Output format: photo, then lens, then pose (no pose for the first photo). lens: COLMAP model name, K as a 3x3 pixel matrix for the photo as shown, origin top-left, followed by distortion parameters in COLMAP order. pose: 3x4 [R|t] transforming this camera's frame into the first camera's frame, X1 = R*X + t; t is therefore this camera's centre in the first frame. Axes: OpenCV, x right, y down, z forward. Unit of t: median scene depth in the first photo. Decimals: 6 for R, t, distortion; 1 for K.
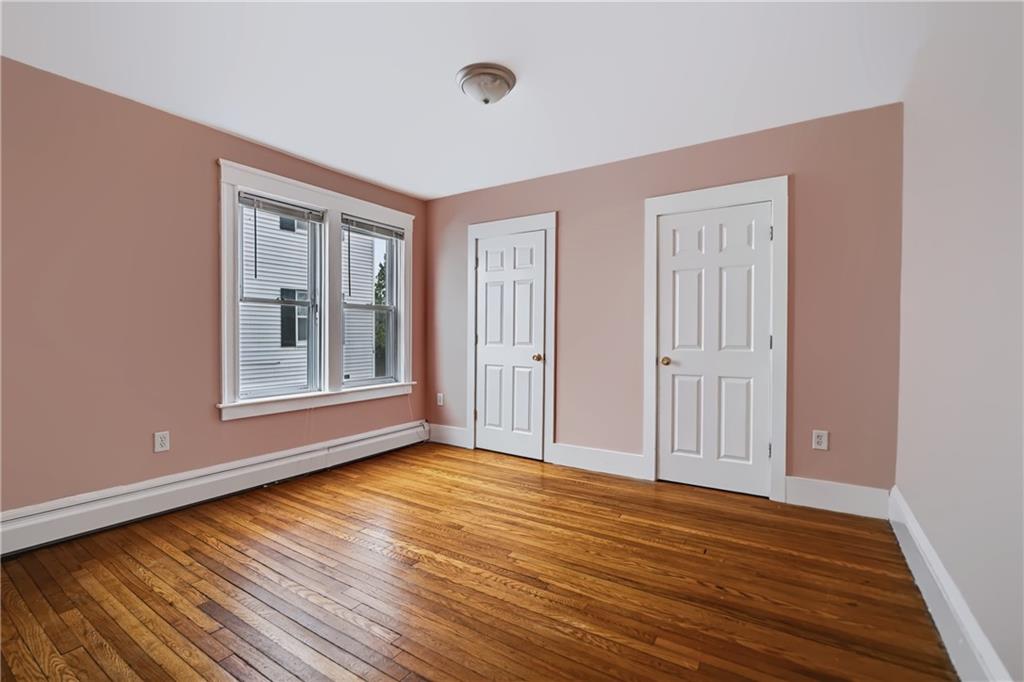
lens RADIAL K [[466.2, 0, 512.0], [0, 466.2, 341.0], [0, 0, 1]] dist [-0.000694, 0.000018]
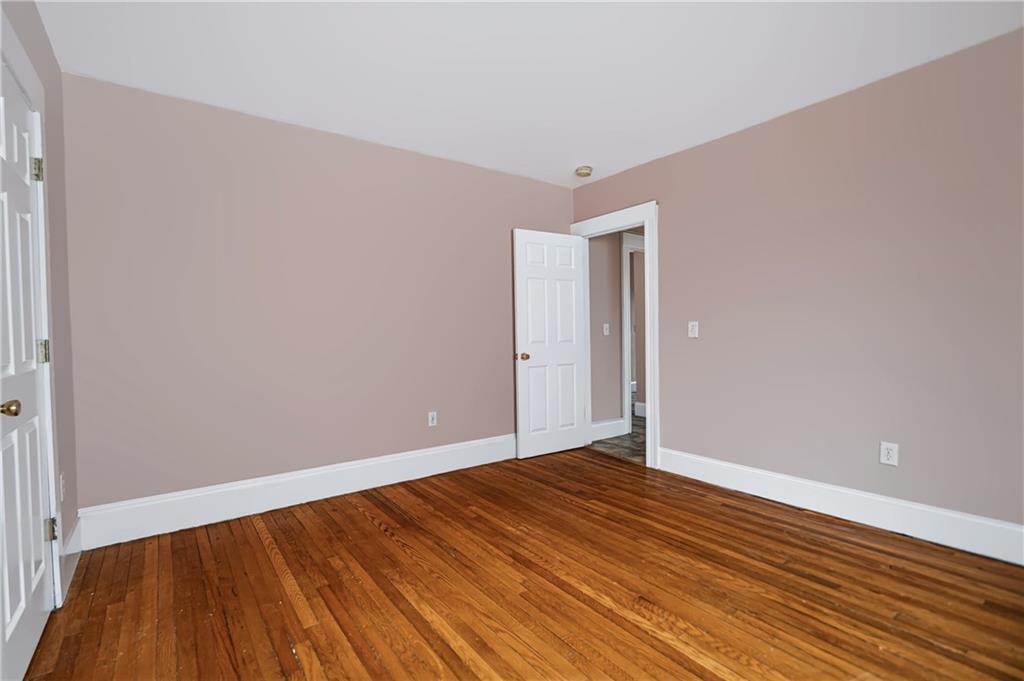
lens RADIAL K [[466.2, 0, 512.0], [0, 466.2, 340.5], [0, 0, 1]] dist [-0.000694, 0.000018]
pose [[-0.936431, 0.007671, 0.350768, -0.389918], [0.020975, 0.999197, 0.034144, -0.032444], [-0.350224, 0.039331, -0.935840, 2.438450]]
